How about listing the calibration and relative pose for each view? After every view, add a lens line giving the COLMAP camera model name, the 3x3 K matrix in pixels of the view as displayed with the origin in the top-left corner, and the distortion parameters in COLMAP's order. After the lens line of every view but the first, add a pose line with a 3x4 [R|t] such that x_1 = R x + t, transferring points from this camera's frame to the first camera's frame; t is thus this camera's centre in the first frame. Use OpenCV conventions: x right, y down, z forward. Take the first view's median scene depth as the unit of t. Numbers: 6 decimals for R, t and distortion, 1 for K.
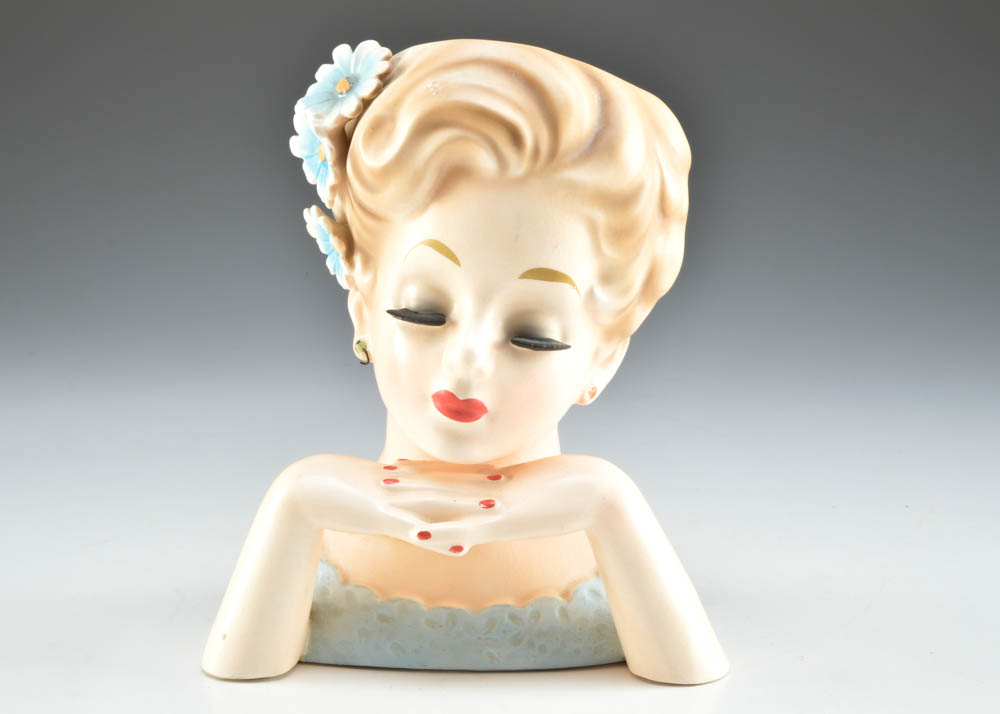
lens RADIAL K [[1745.1, 0, 499.8], [0, 1745.1, 355.4], [0, 0, 1]] dist [0.047261, 0.000000]
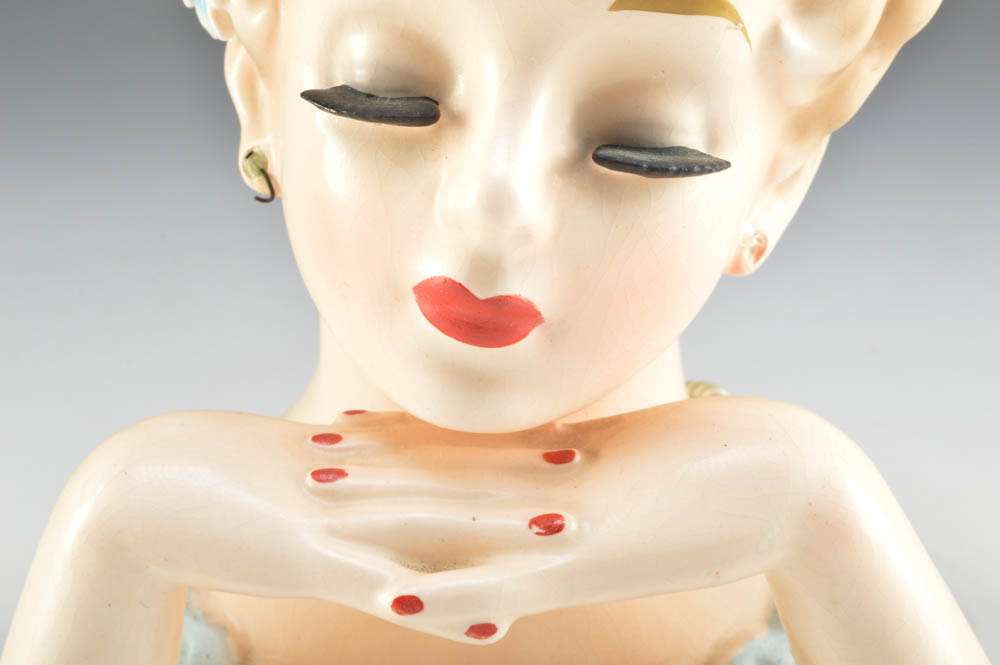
lens RADIAL K [[2116.9, 0, 502.0], [0, 2116.9, 335.2], [0, 0, 1]] dist [0.072180, 0.000000]
pose [[0.999470, -0.032397, 0.003315, -0.018805], [0.031746, 0.991928, 0.122762, -0.029009], [-0.007265, -0.122591, 0.992431, 0.469108]]
